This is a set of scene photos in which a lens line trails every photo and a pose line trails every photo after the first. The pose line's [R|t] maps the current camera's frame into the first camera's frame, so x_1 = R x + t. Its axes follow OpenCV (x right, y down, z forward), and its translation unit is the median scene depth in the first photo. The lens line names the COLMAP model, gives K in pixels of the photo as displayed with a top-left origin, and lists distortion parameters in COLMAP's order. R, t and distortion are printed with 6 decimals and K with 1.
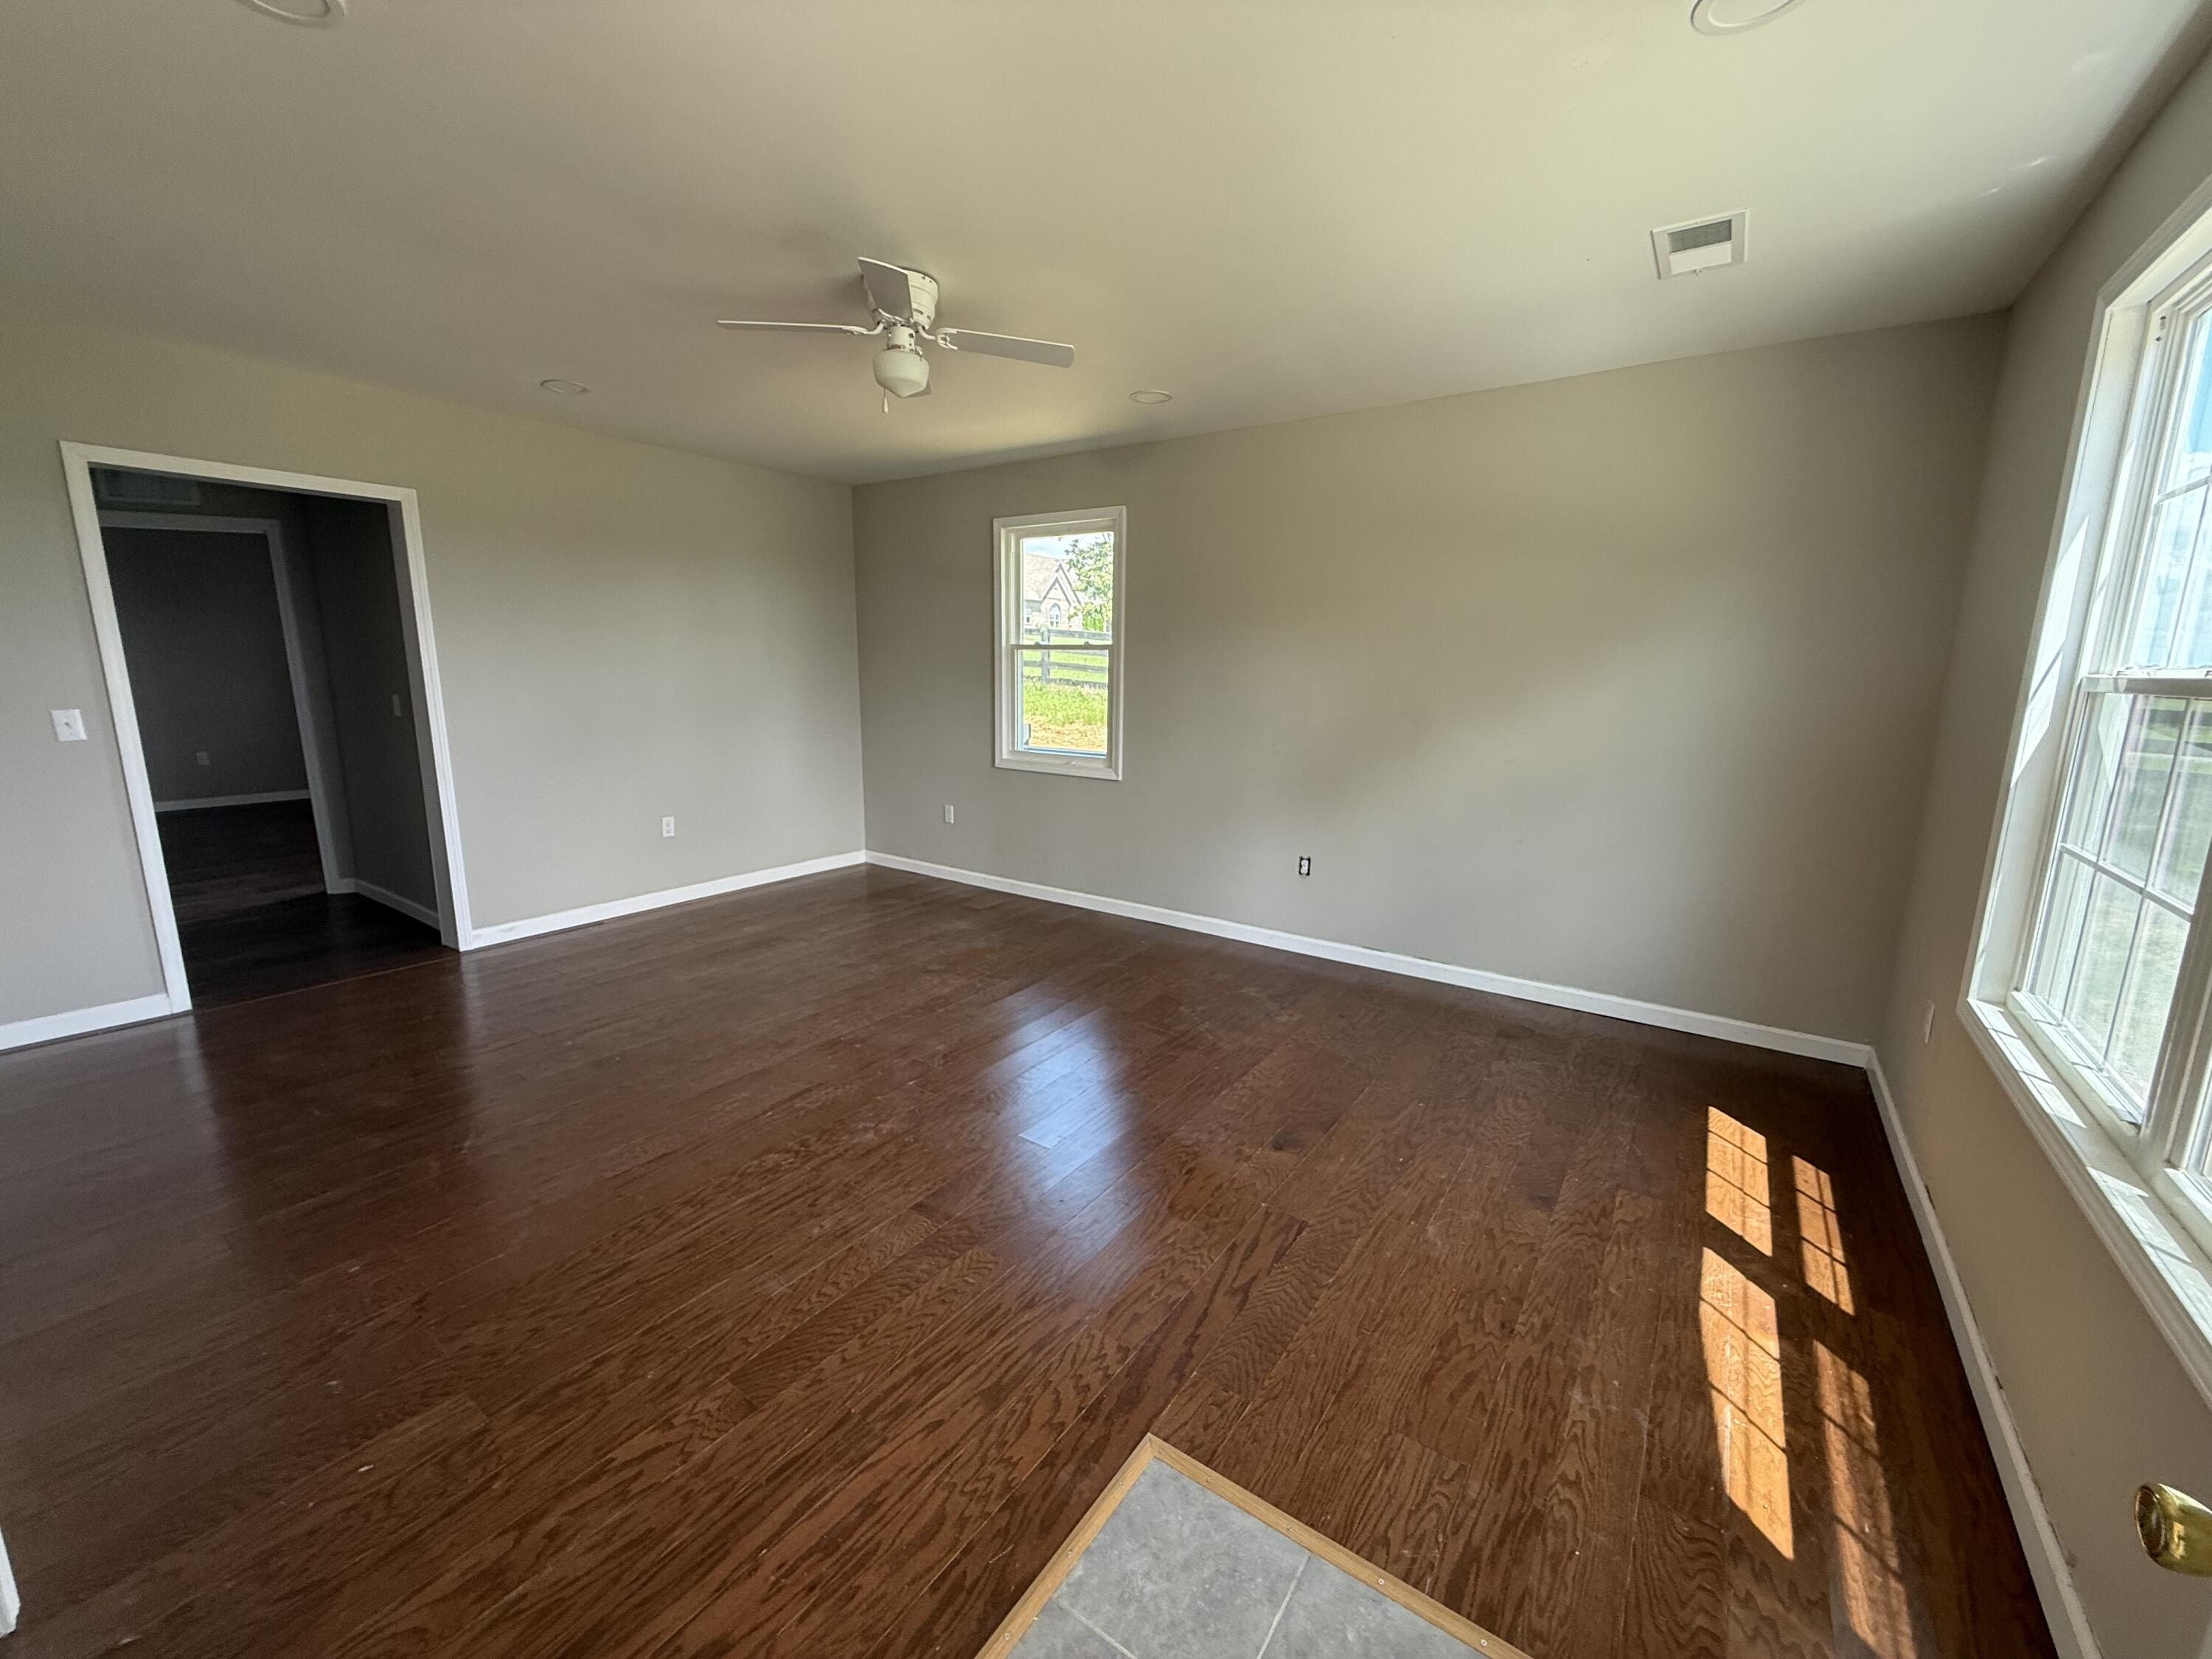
lens RADIAL K [[882.8, 0, 1100.3], [0, 882.8, 822.4], [0, 0, 1]] dist [-0.000294, 0.000342]
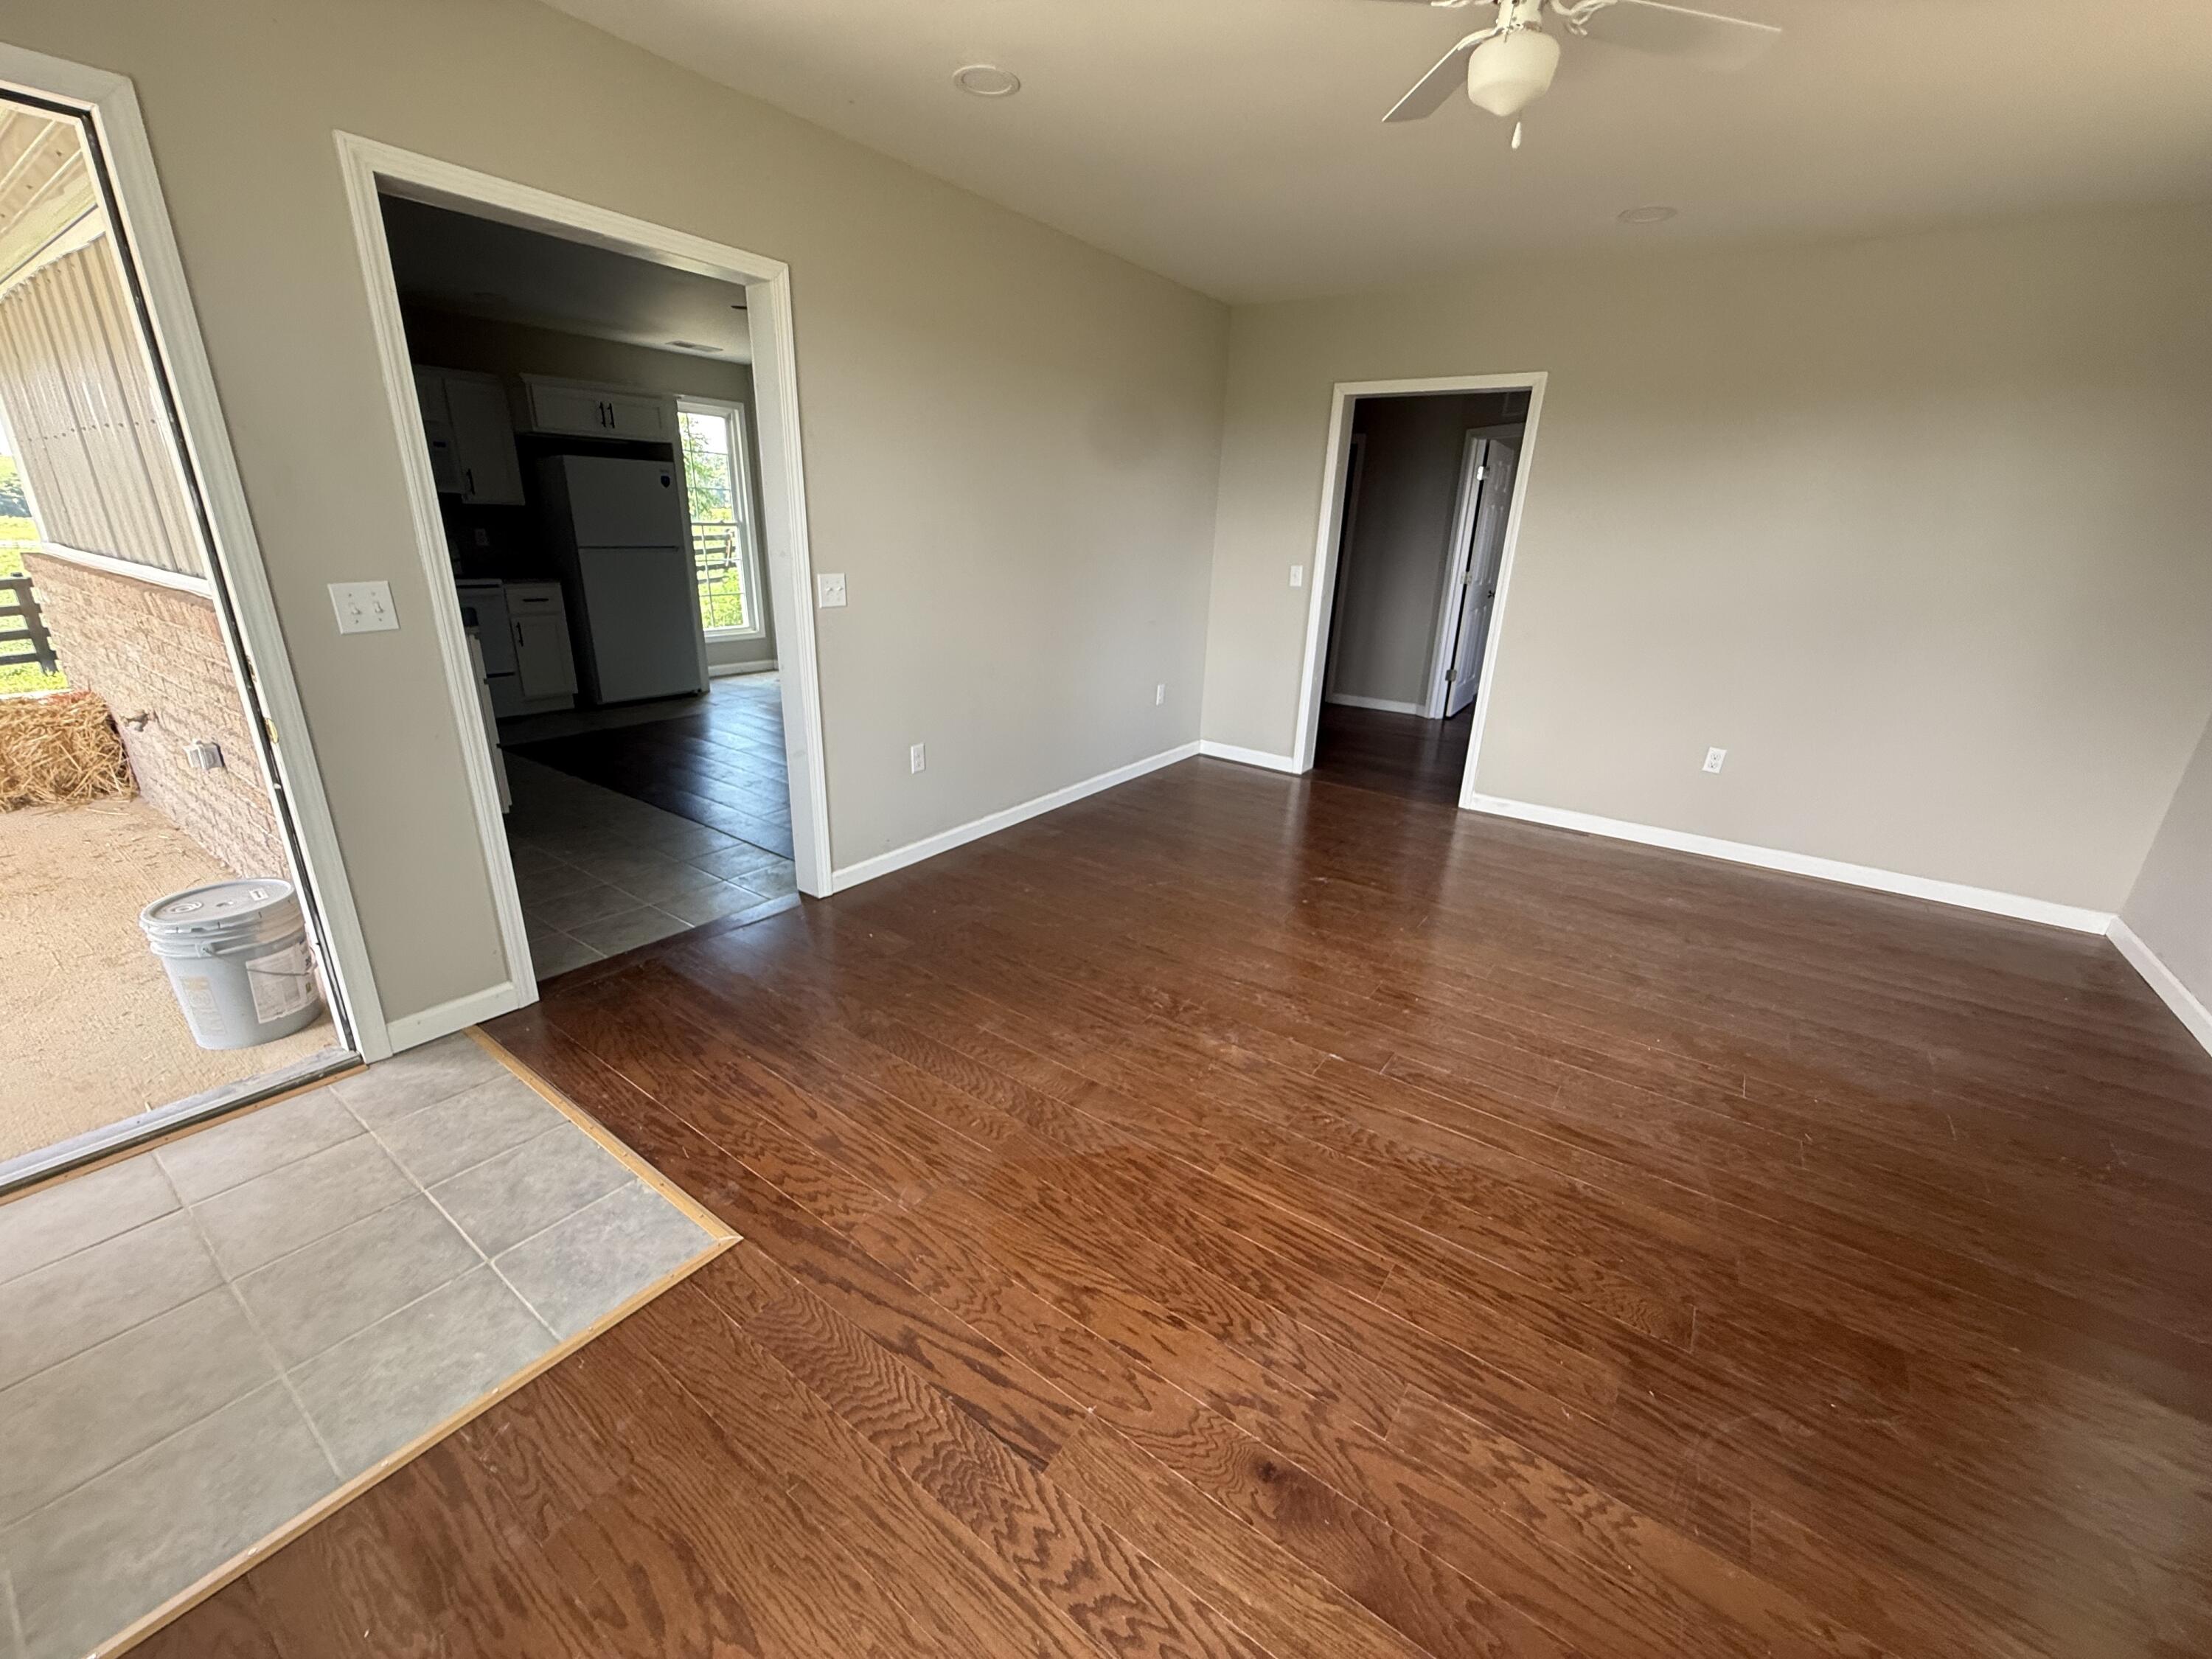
lens RADIAL K [[883.7, 0, 1099.7], [0, 883.7, 823.5], [0, 0, 1]] dist [0.000408, -0.000168]
pose [[-0.003276, 0.312997, -0.949748, 0.645408], [-0.214605, 0.927405, 0.306374, -0.146770], [0.976695, 0.204824, 0.064132, 0.872485]]
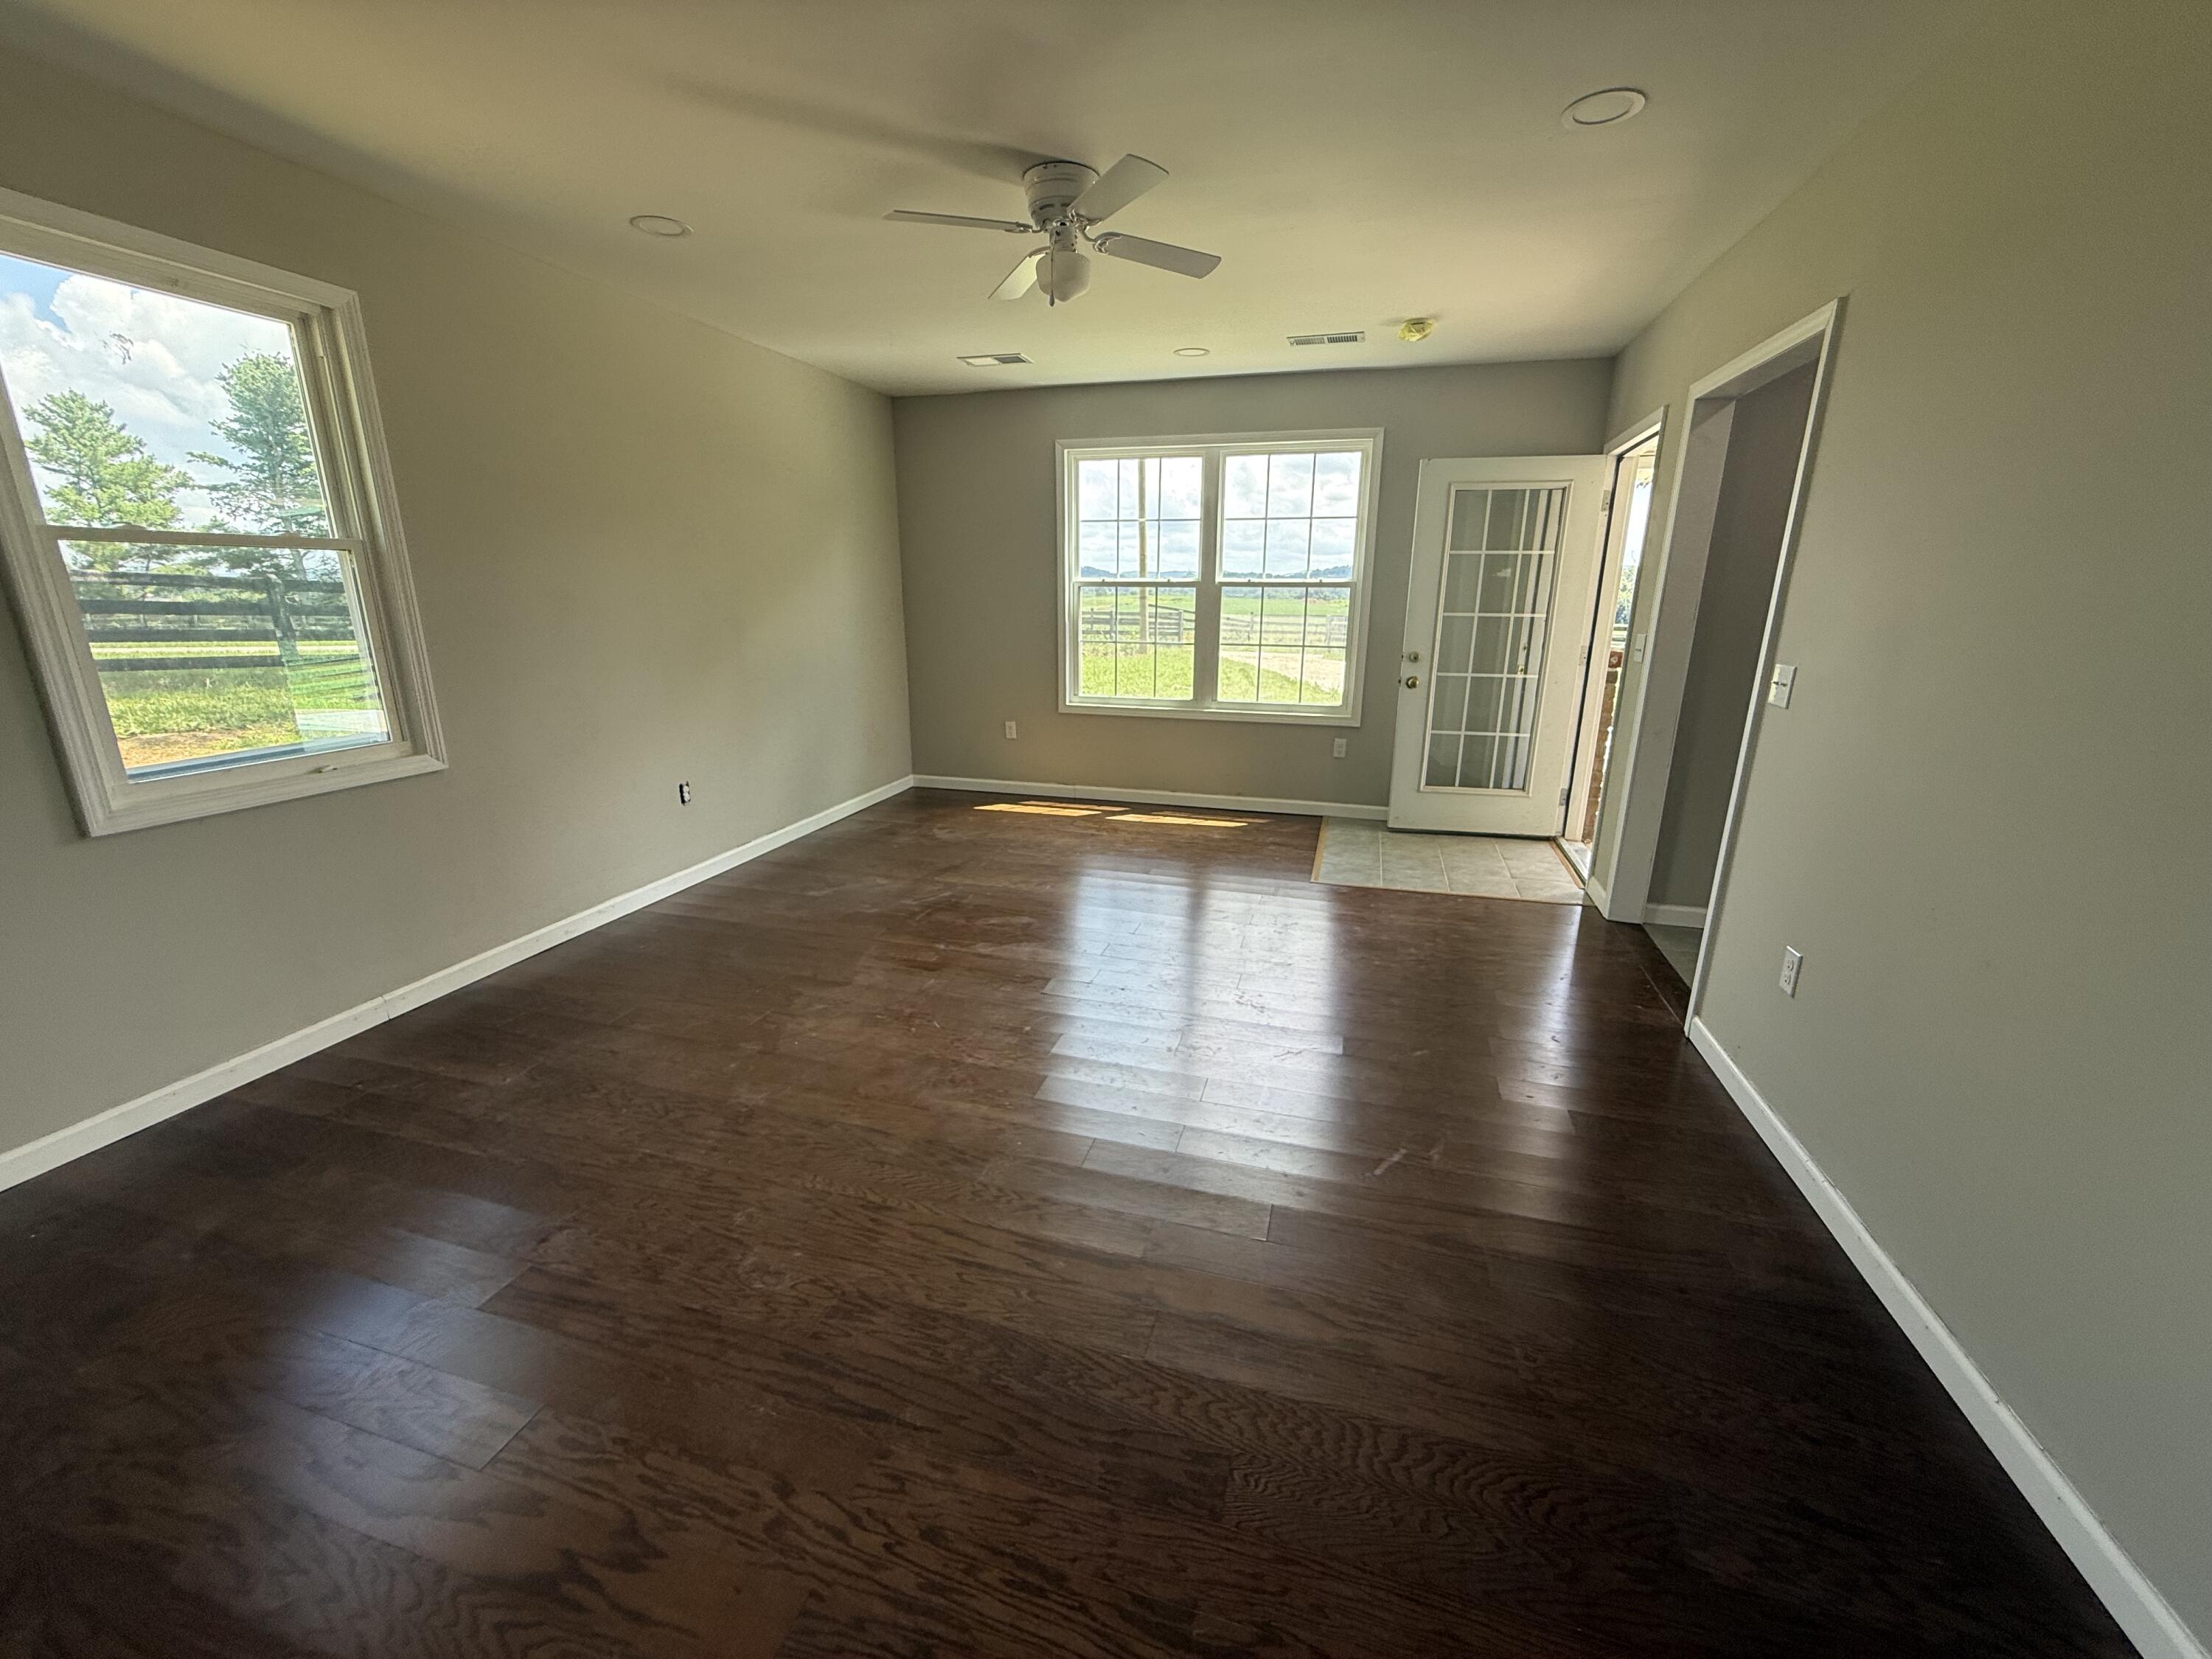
lens RADIAL K [[882.8, 0, 1100.3], [0, 882.8, 822.4], [0, 0, 1]] dist [-0.000294, 0.000342]
pose [[-0.325285, -0.261006, 0.908882, -1.437899], [0.158269, 0.932567, 0.324452, -0.289821], [-0.932277, 0.249387, -0.262041, 1.543007]]
